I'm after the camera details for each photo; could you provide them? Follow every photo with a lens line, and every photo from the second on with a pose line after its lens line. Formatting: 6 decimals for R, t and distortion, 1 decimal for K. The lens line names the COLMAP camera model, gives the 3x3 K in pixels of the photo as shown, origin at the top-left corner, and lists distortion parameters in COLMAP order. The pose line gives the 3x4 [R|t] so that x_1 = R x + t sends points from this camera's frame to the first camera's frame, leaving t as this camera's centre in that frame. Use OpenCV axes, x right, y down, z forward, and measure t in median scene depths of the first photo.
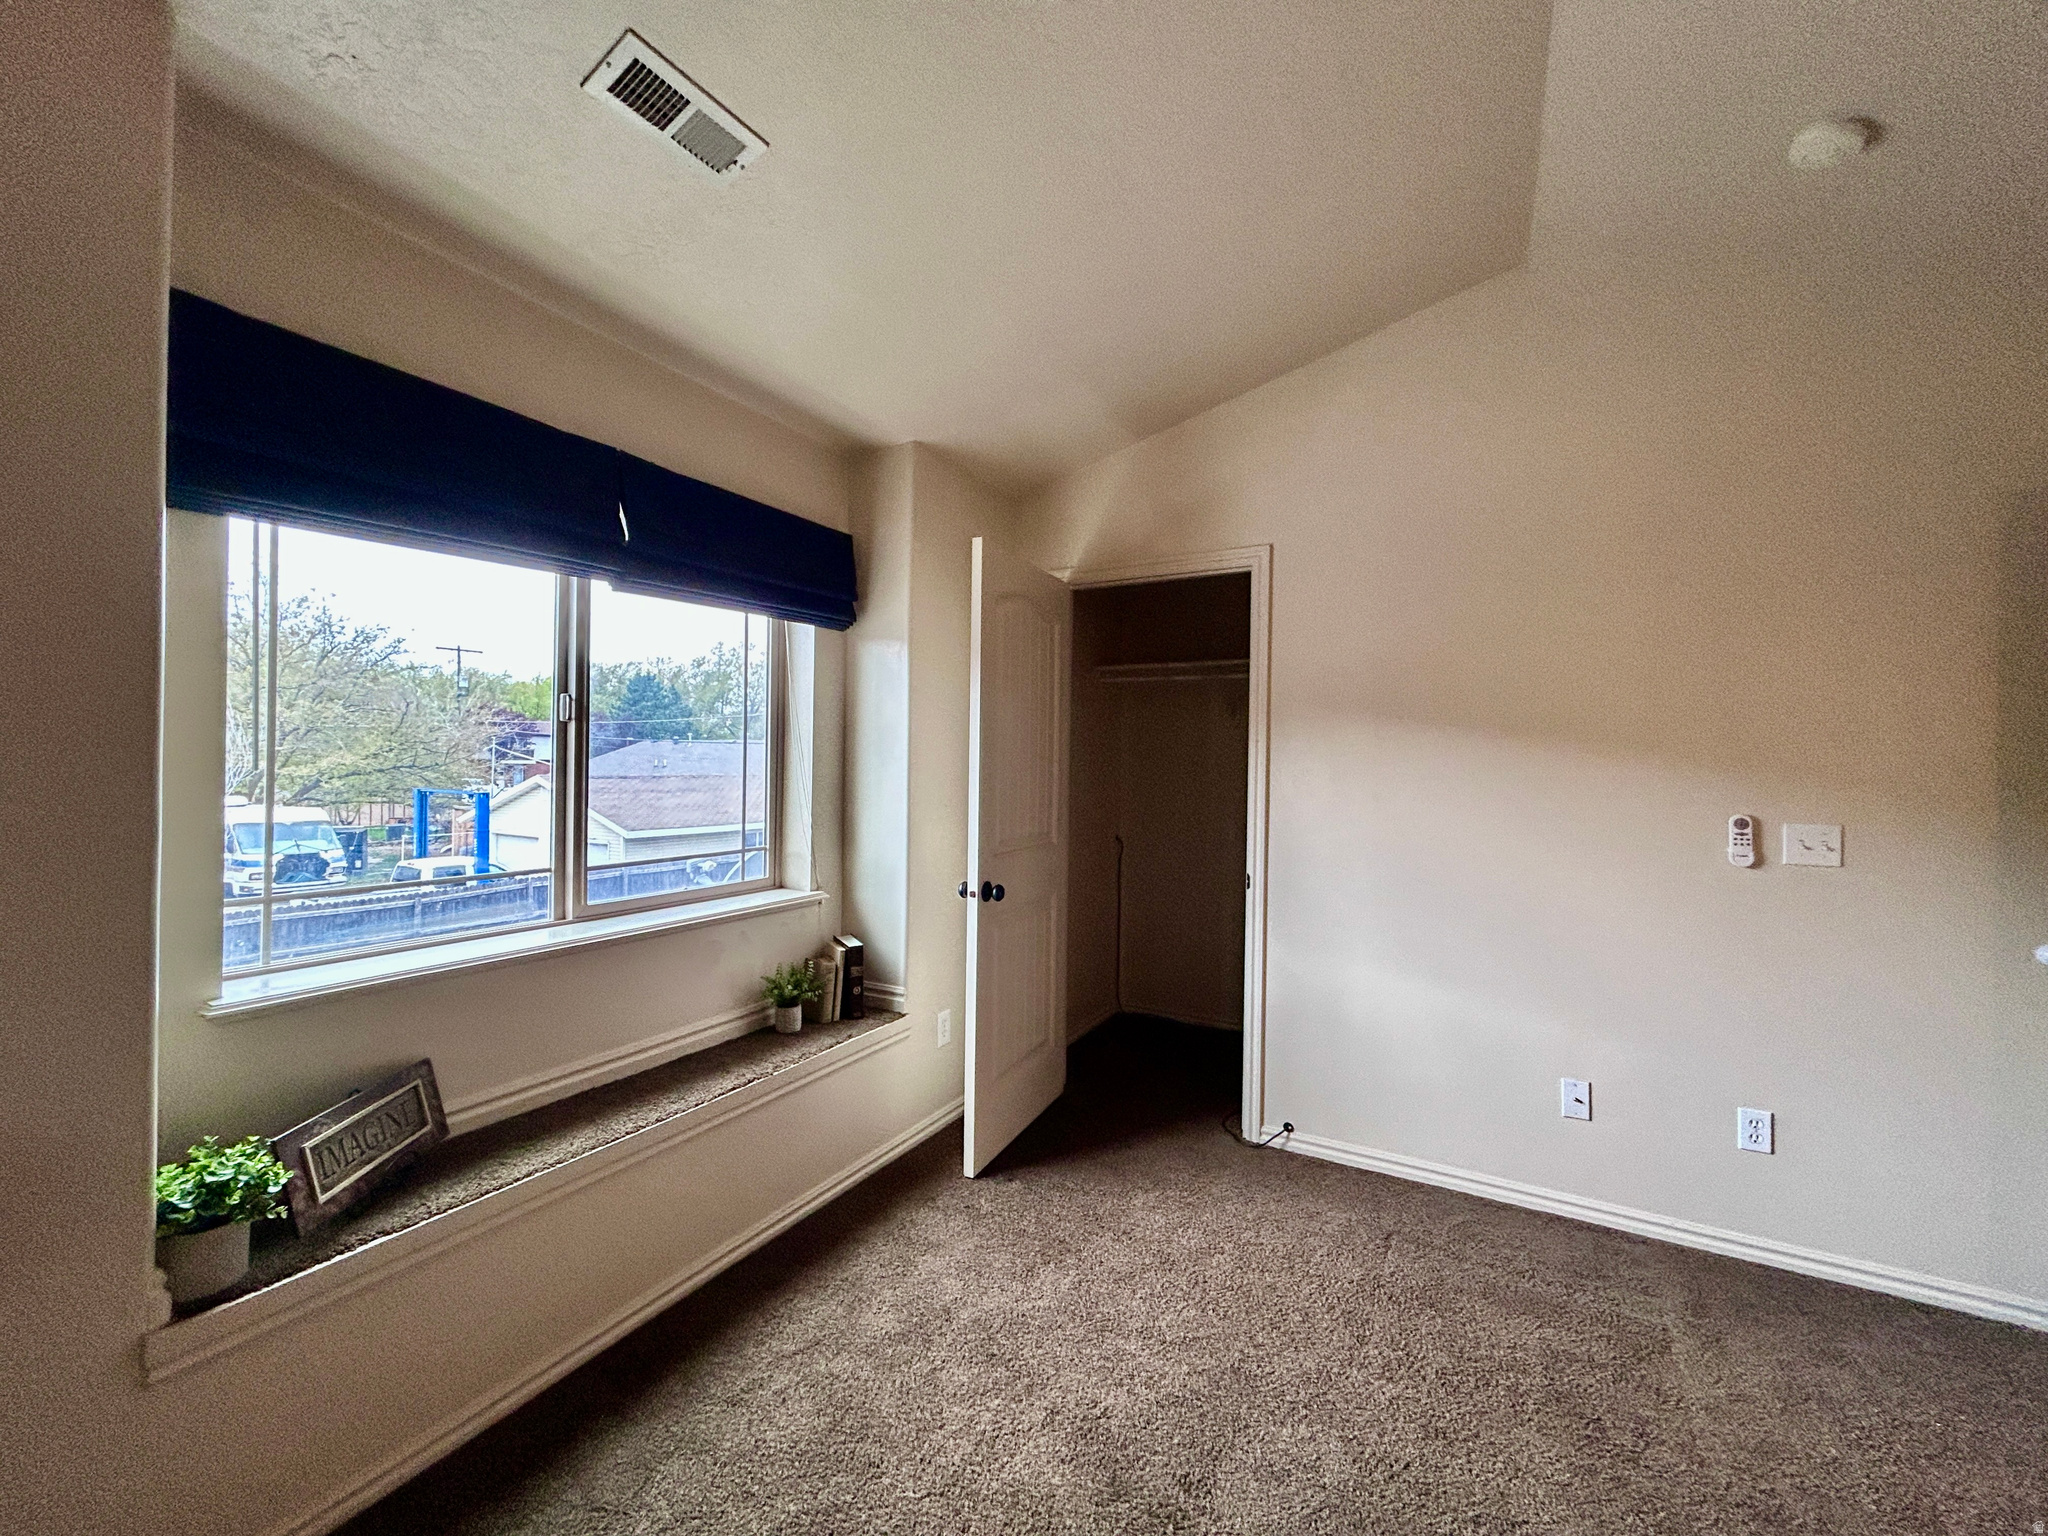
lens RADIAL K [[822.8, 0, 1024.3], [0, 822.8, 765.6], [0, 0, 1]] dist [0.014355, -0.000023]
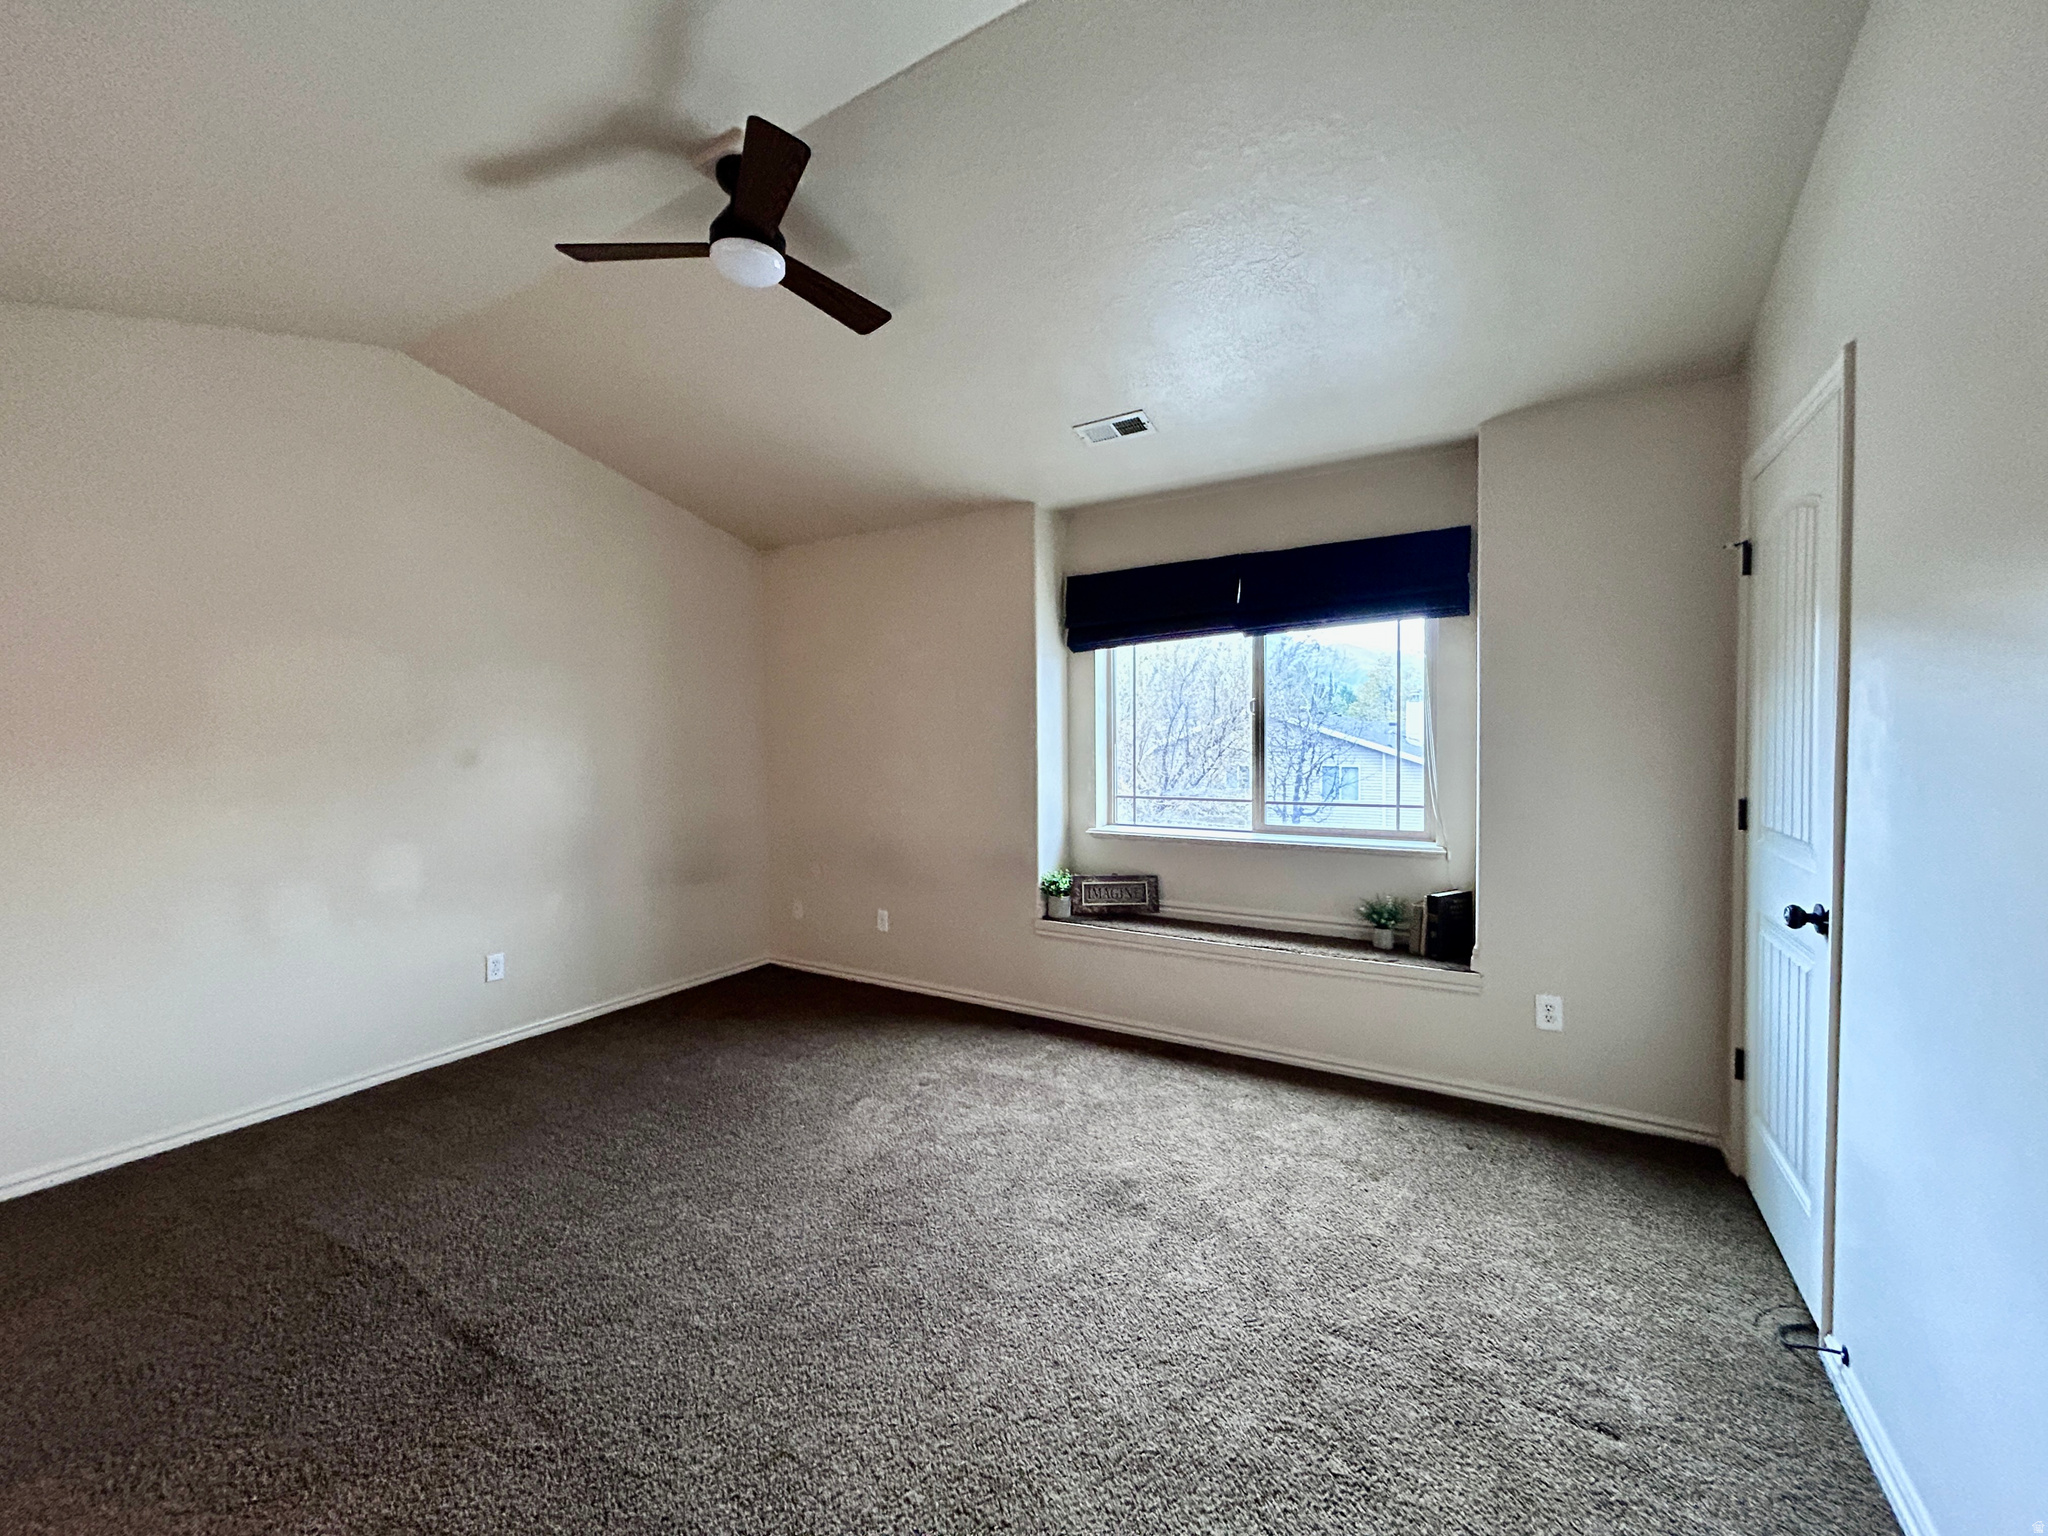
lens RADIAL K [[822.8, 0, 1024.3], [0, 822.8, 765.6], [0, 0, 1]] dist [0.014355, -0.000023]
pose [[-0.026293, 0.013629, -0.999561, 0.951170], [0.006102, 0.999891, 0.013473, 0.020617], [0.999636, -0.005745, -0.026374, 0.467314]]
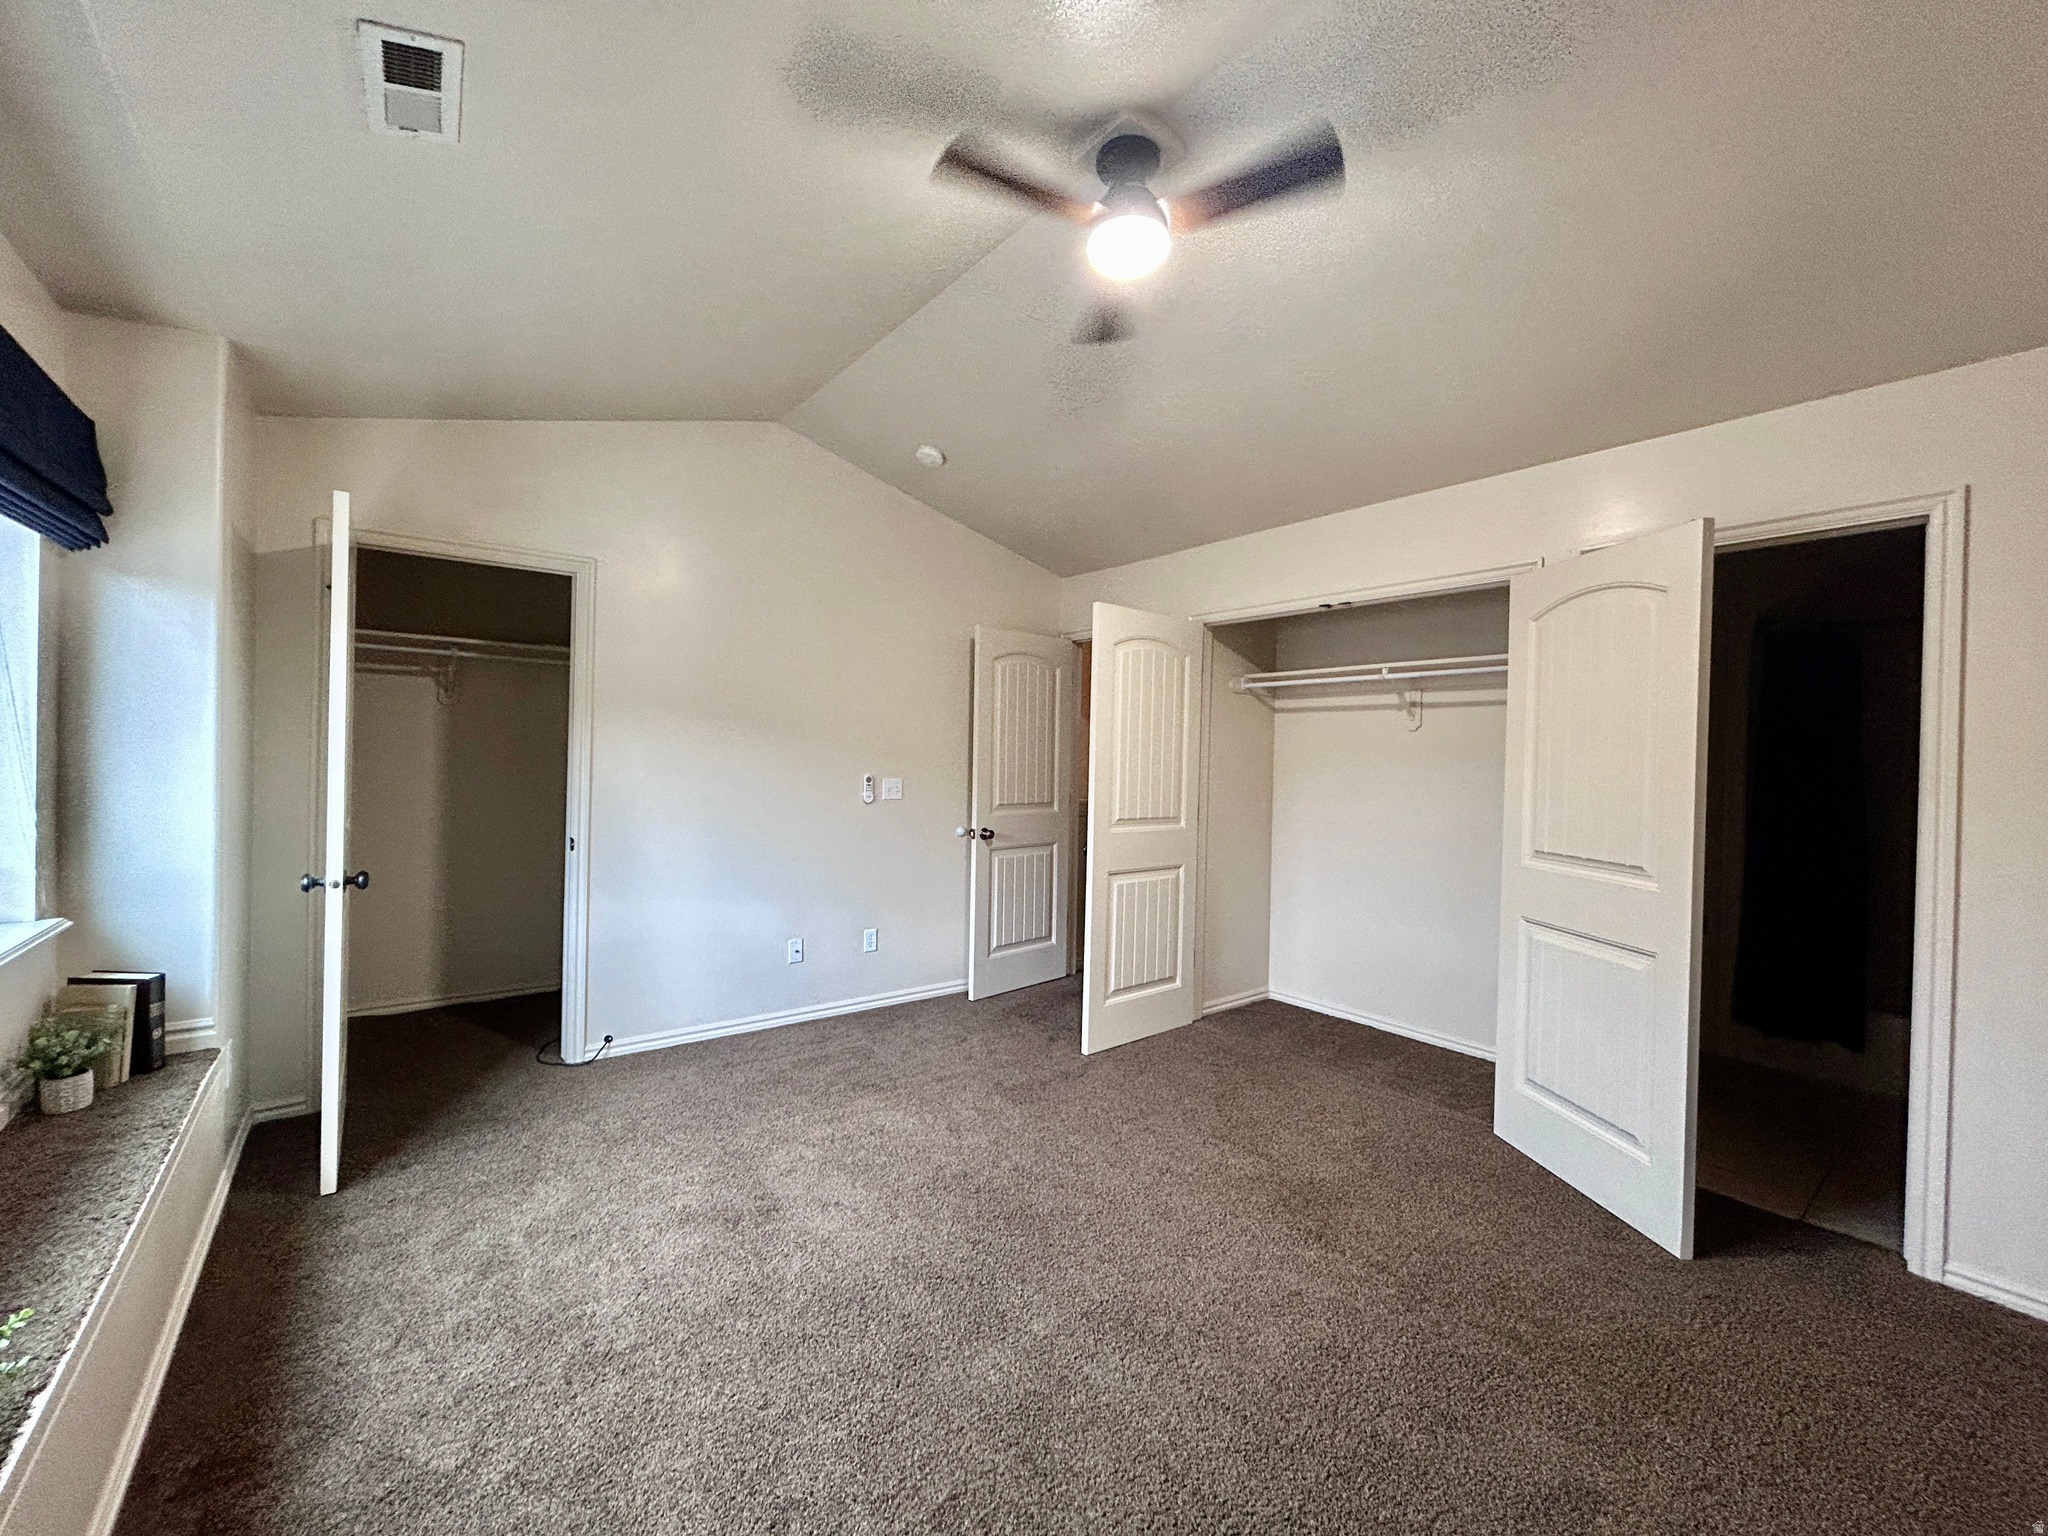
lens RADIAL K [[822.8, 0, 1024.3], [0, 822.8, 765.6], [0, 0, 1]] dist [0.014355, -0.000023]
pose [[0.397466, -0.015682, 0.917483, -0.591558], [-0.021459, 0.999422, 0.026379, -0.013380], [-0.917366, -0.030173, 0.396900, -0.041619]]
